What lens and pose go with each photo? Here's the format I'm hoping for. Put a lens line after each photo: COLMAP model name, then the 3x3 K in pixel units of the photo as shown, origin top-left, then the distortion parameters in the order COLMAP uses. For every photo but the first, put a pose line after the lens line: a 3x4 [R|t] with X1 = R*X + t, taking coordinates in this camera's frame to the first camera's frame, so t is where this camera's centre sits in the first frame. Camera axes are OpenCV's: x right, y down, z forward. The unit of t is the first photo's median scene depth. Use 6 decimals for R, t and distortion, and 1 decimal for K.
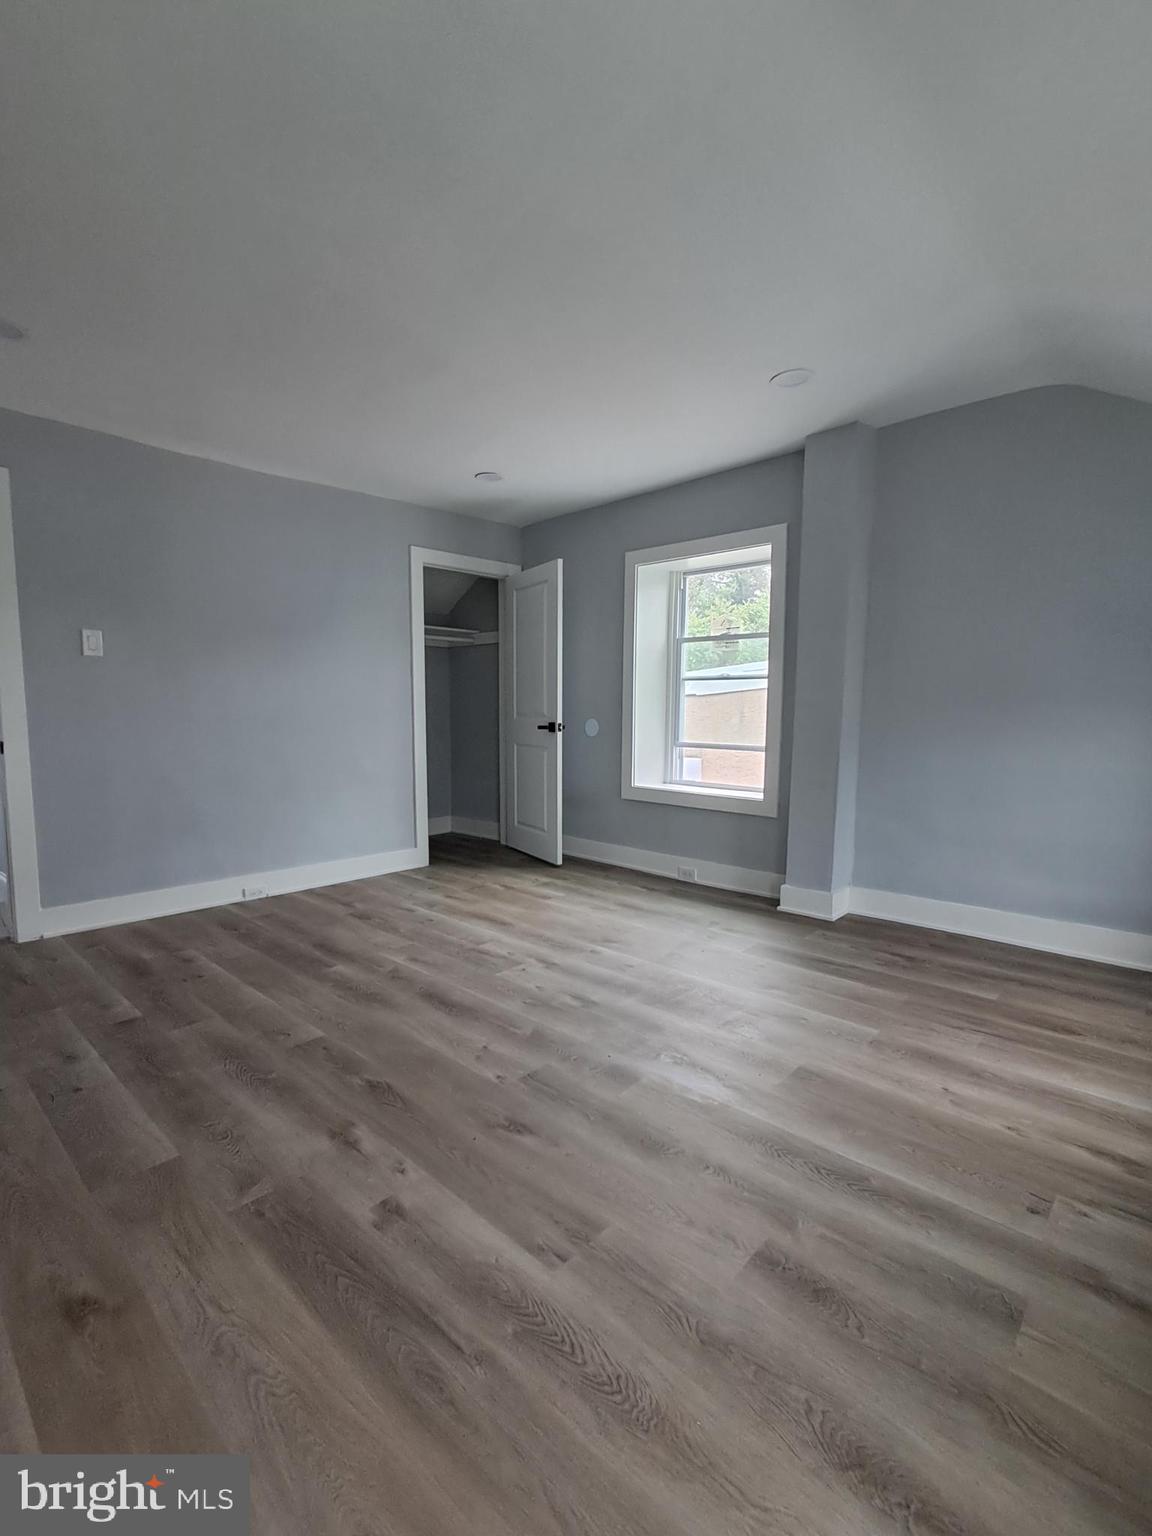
lens RADIAL K [[700.9, 0, 566.7], [0, 700.9, 770.4], [0, 0, 1]] dist [-0.008265, 0.016124]
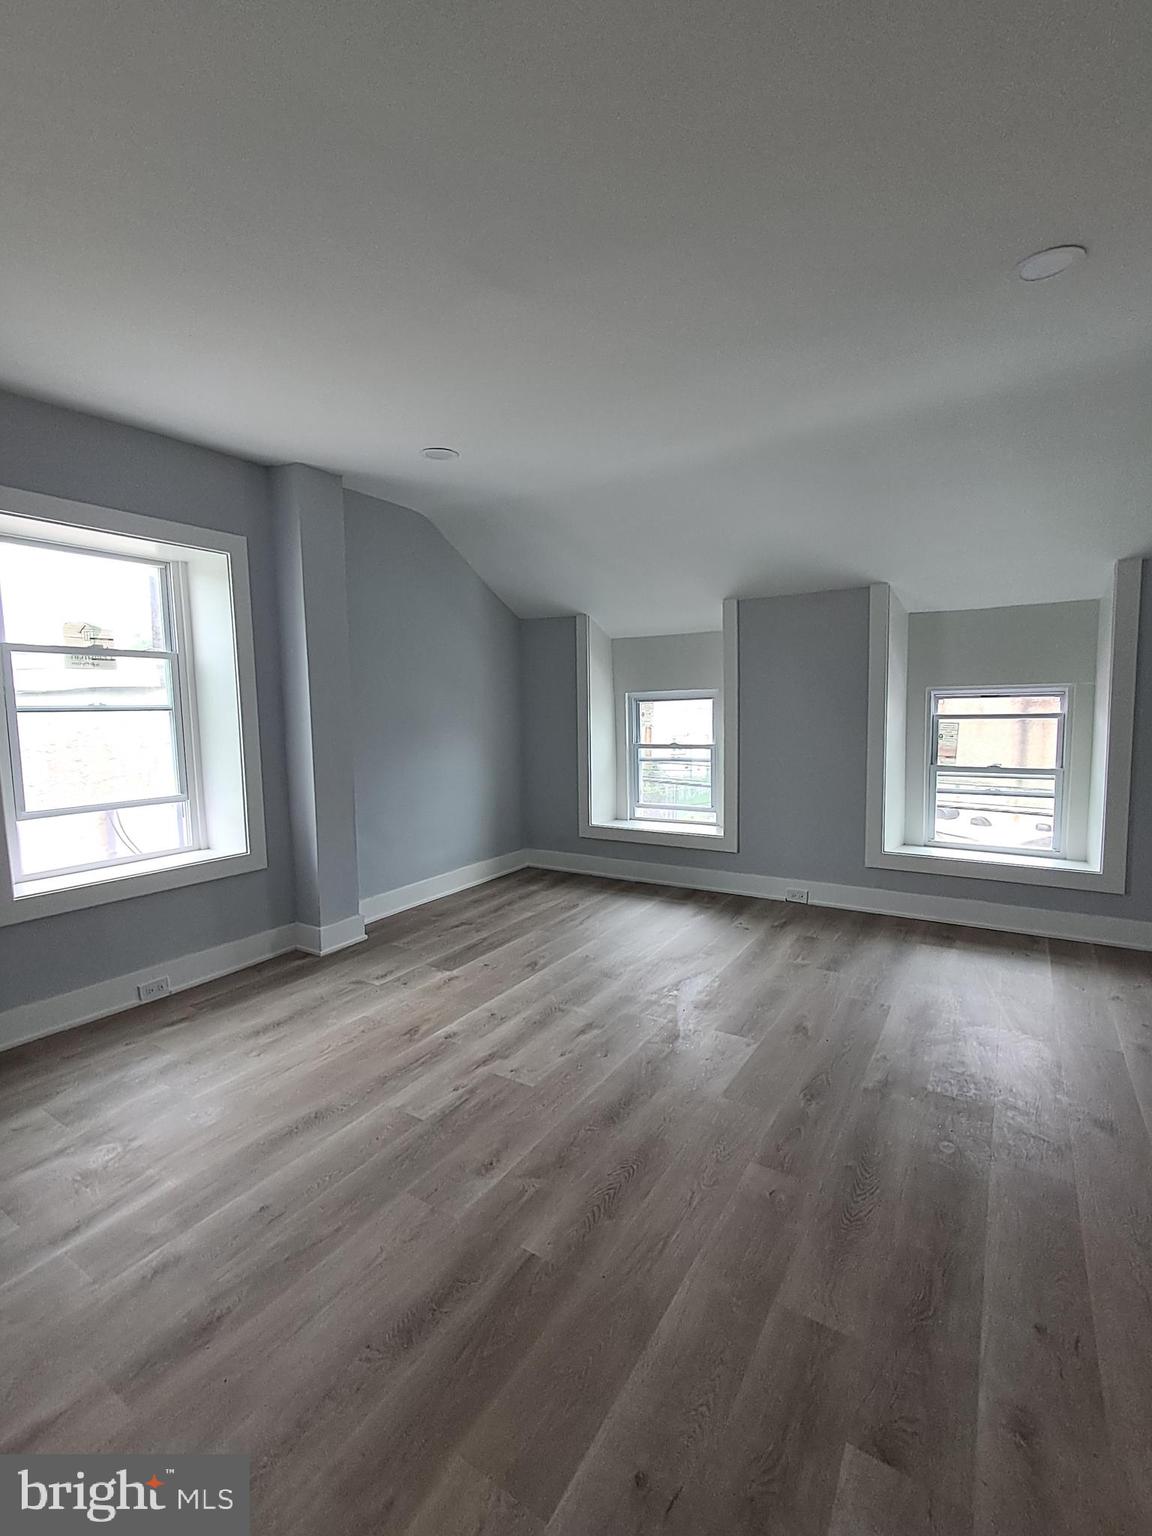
lens RADIAL K [[700.9, 0, 566.7], [0, 700.9, 770.4], [0, 0, 1]] dist [-0.008265, 0.016124]
pose [[-0.182627, -0.092612, 0.978811, -0.856825], [0.106943, 0.987776, 0.113413, -0.156266], [-0.977349, 0.125389, -0.170490, 1.036467]]
